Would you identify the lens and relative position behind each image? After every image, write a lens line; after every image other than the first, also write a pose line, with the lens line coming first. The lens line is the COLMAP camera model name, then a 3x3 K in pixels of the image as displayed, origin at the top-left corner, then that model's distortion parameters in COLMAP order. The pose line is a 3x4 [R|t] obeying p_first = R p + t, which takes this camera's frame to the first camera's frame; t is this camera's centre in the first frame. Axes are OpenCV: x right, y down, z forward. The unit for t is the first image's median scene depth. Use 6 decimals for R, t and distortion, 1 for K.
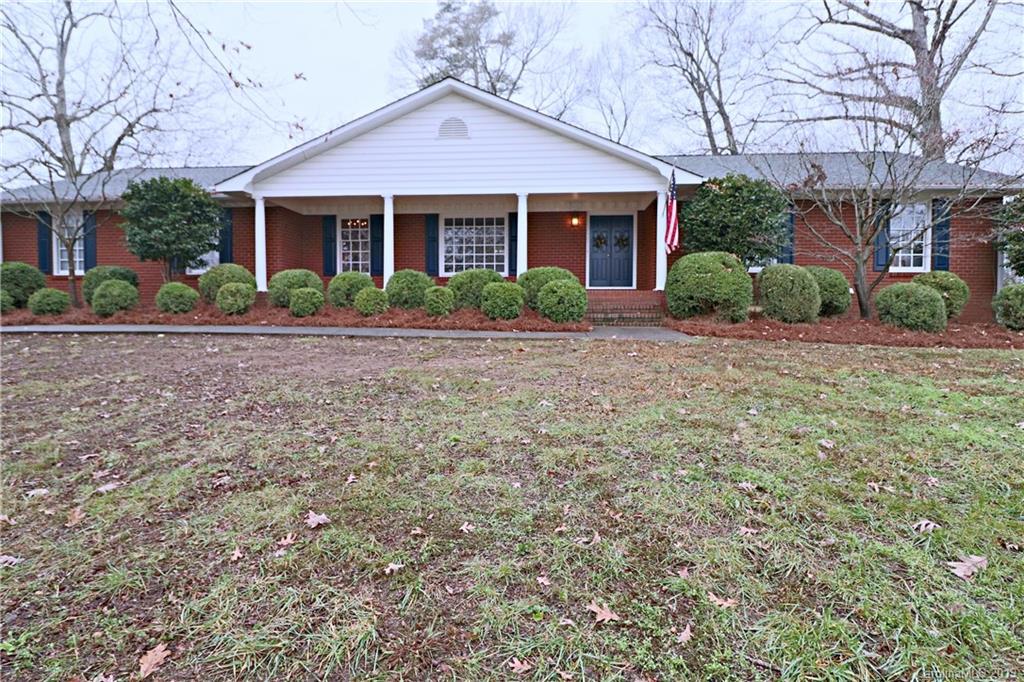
lens RADIAL K [[469.5, 0, 508.9], [0, 469.5, 338.5], [0, 0, 1]] dist [-0.015089, -0.000248]
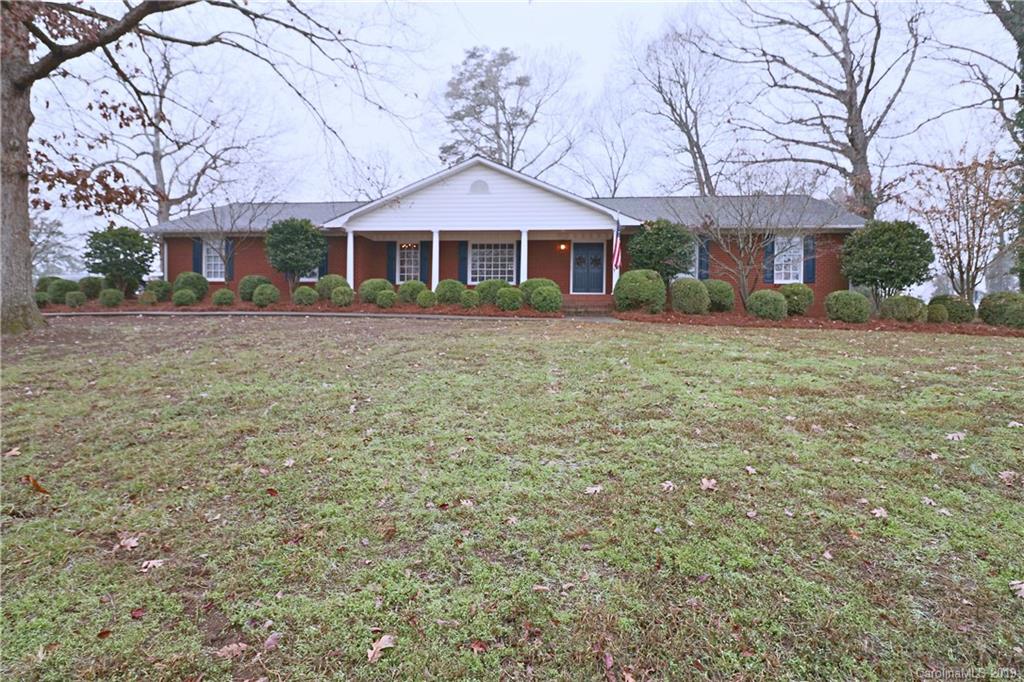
lens RADIAL K [[469.5, 0, 514.2], [0, 469.5, 342.2], [0, 0, 1]] dist [-0.015089, -0.000248]
pose [[0.999544, 0.011445, -0.027935, 0.038200], [-0.011891, 0.999804, -0.015853, 0.070117], [0.027748, 0.016178, 0.999484, -0.458586]]
